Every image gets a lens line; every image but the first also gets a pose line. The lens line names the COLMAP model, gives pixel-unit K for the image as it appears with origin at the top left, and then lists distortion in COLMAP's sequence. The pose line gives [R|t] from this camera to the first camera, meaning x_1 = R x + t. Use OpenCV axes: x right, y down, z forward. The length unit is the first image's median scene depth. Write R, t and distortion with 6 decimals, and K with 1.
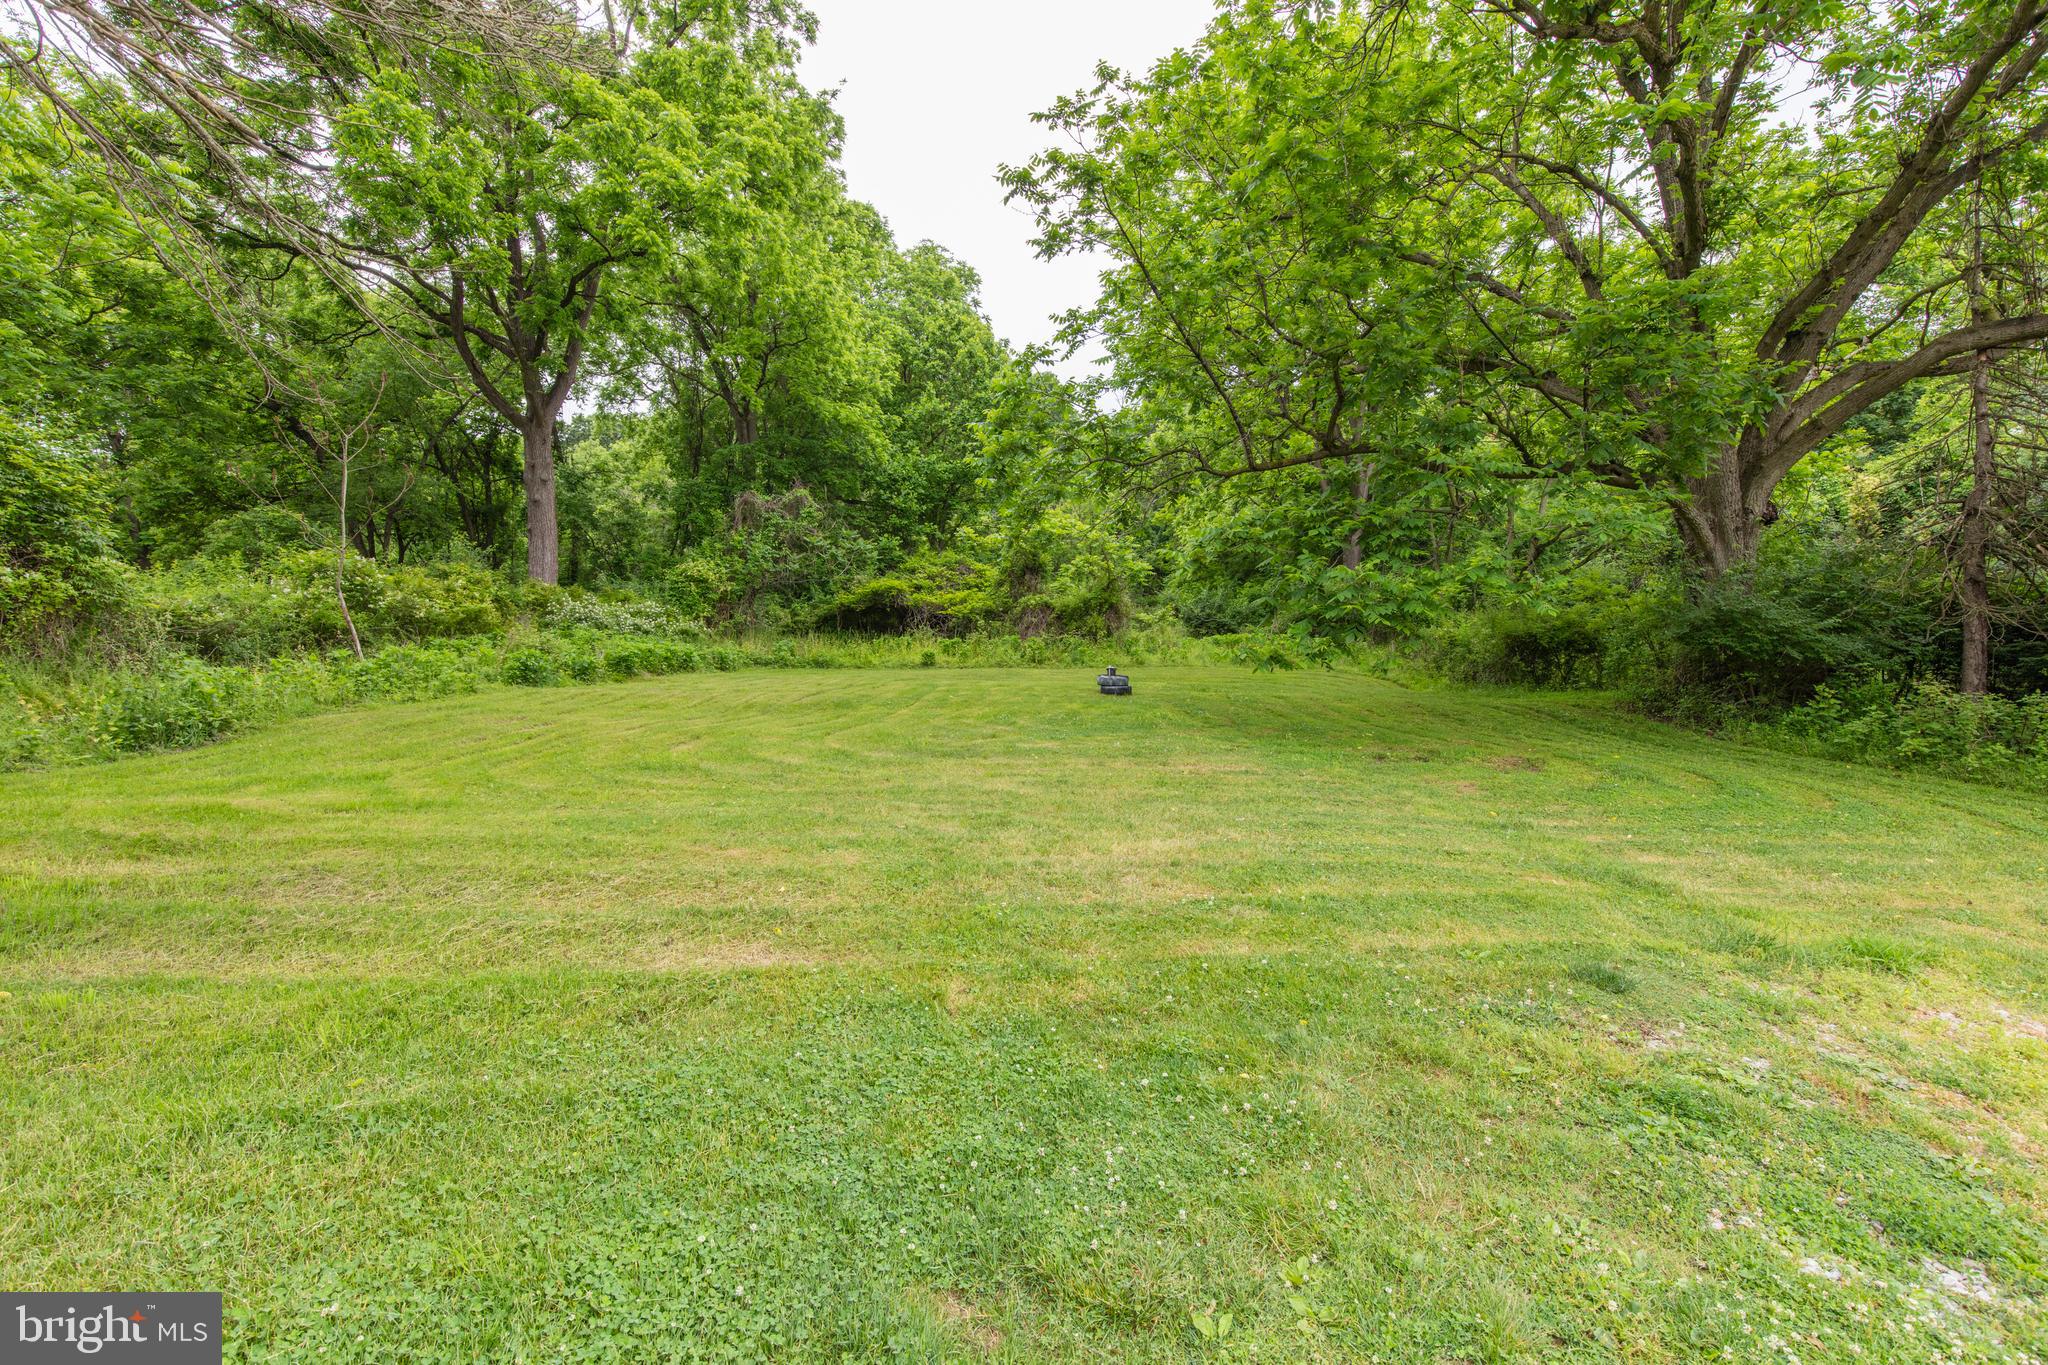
lens RADIAL K [[913.1, 0, 1024.0], [0, 913.1, 682.5], [0, 0, 1]] dist [0.010253, -0.000162]
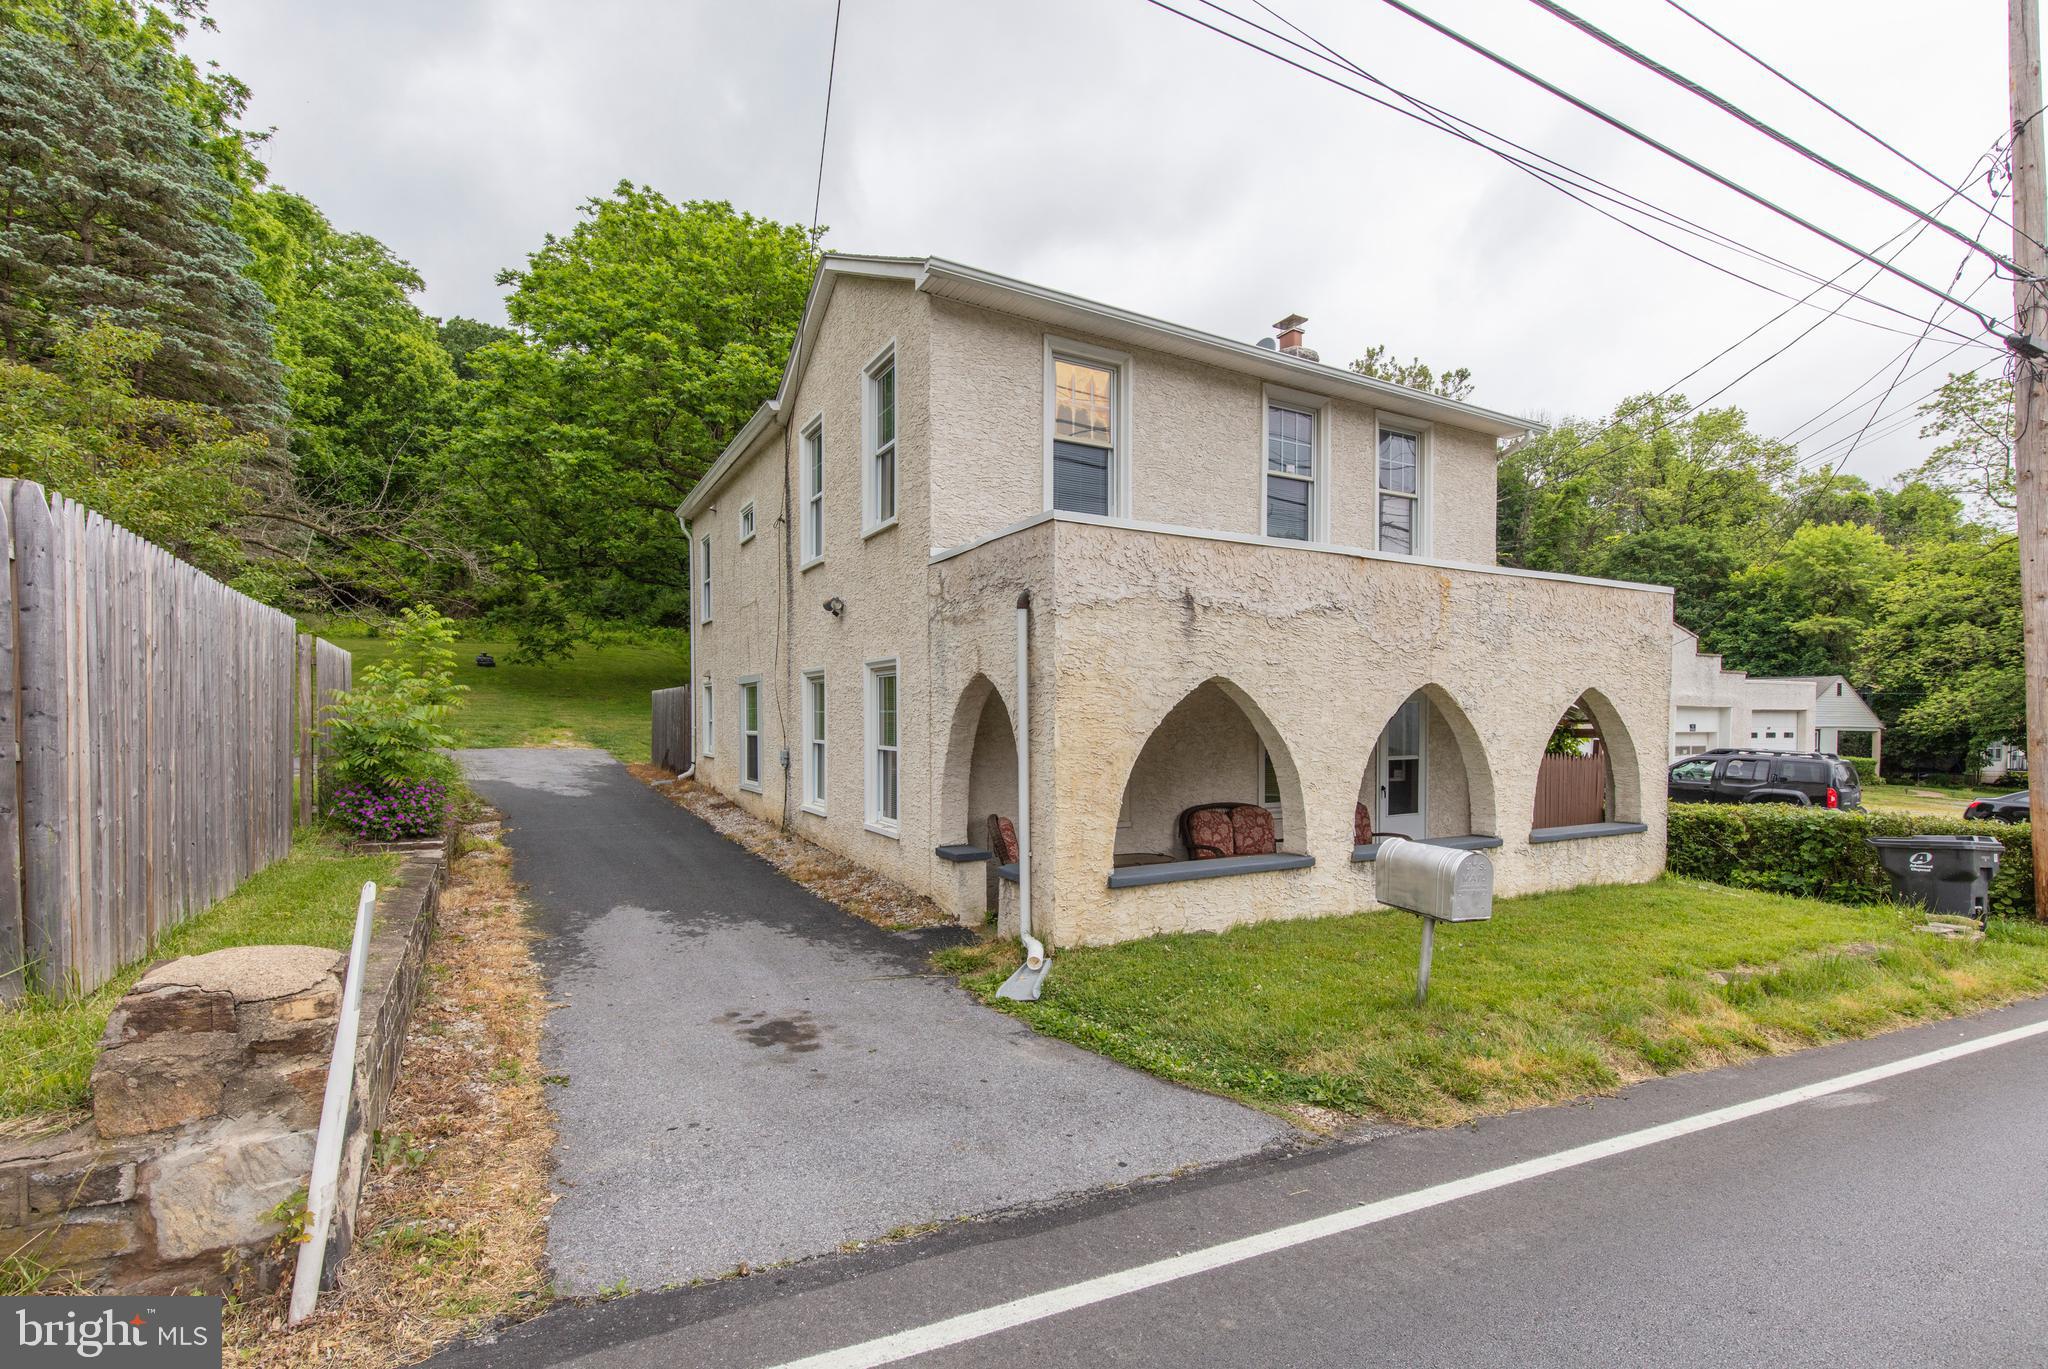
lens RADIAL K [[932.9, 0, 1021.8], [0, 932.9, 741.0], [0, 0, 1]] dist [0.003434, 0.001223]
pose [[0.879712, -0.004805, 0.475482, 0.100240], [-0.049230, 0.993655, 0.101125, -0.055075], [-0.472951, -0.112369, 0.873894, -0.854701]]
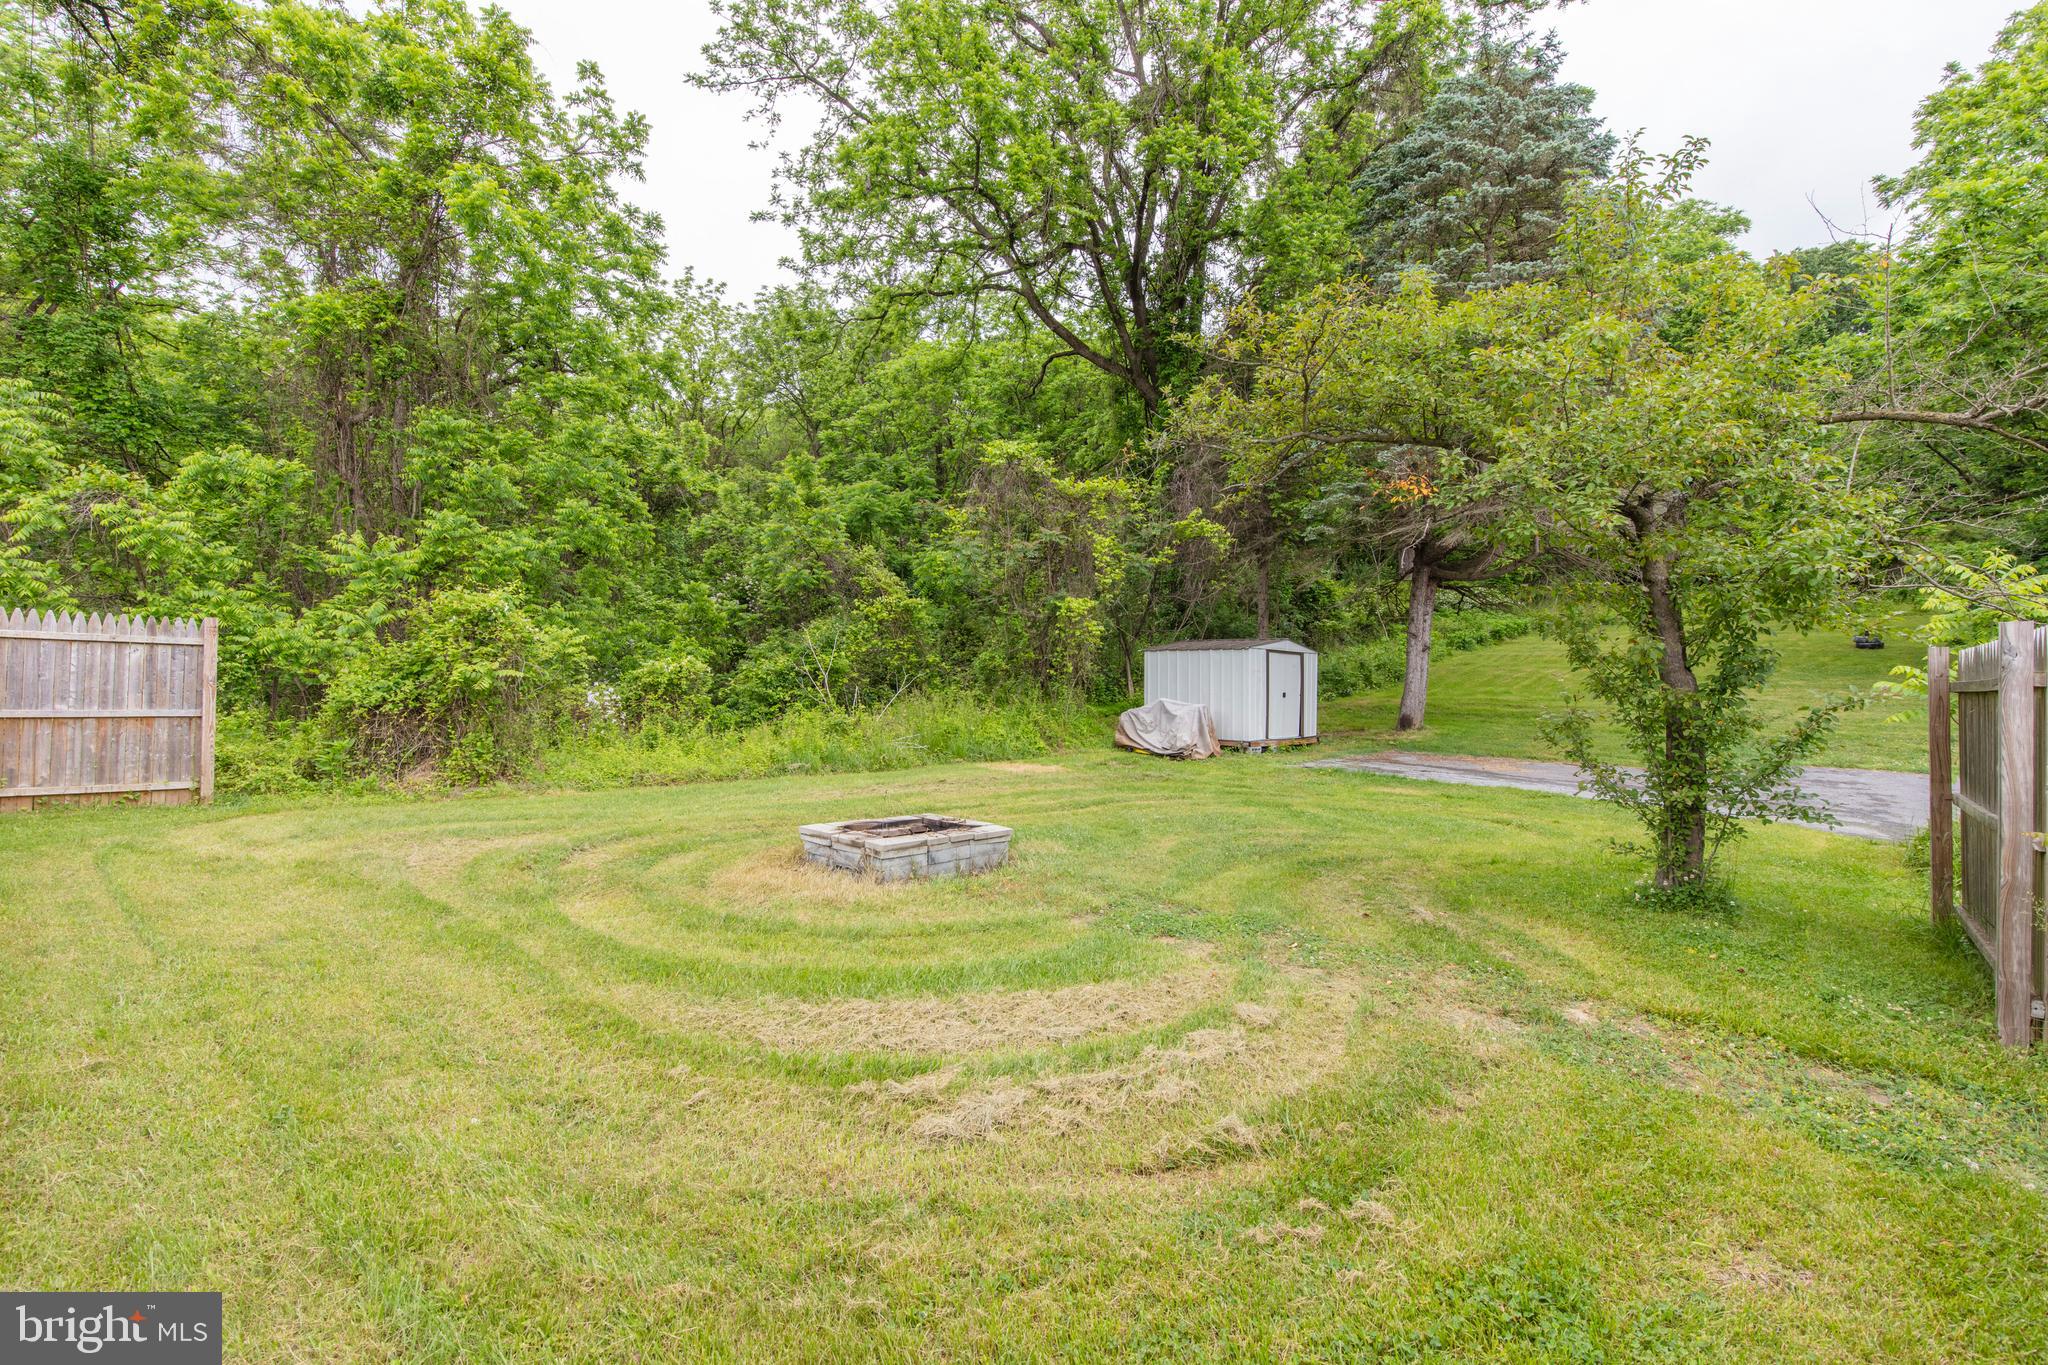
lens RADIAL K [[913.1, 0, 1024.0], [0, 913.1, 682.5], [0, 0, 1]] dist [0.010253, -0.000162]
pose [[0.760078, 0.006687, -0.649798, 0.017744], [0.043880, 0.997137, 0.061590, -0.053643], [0.648349, -0.075326, 0.757608, -0.673707]]
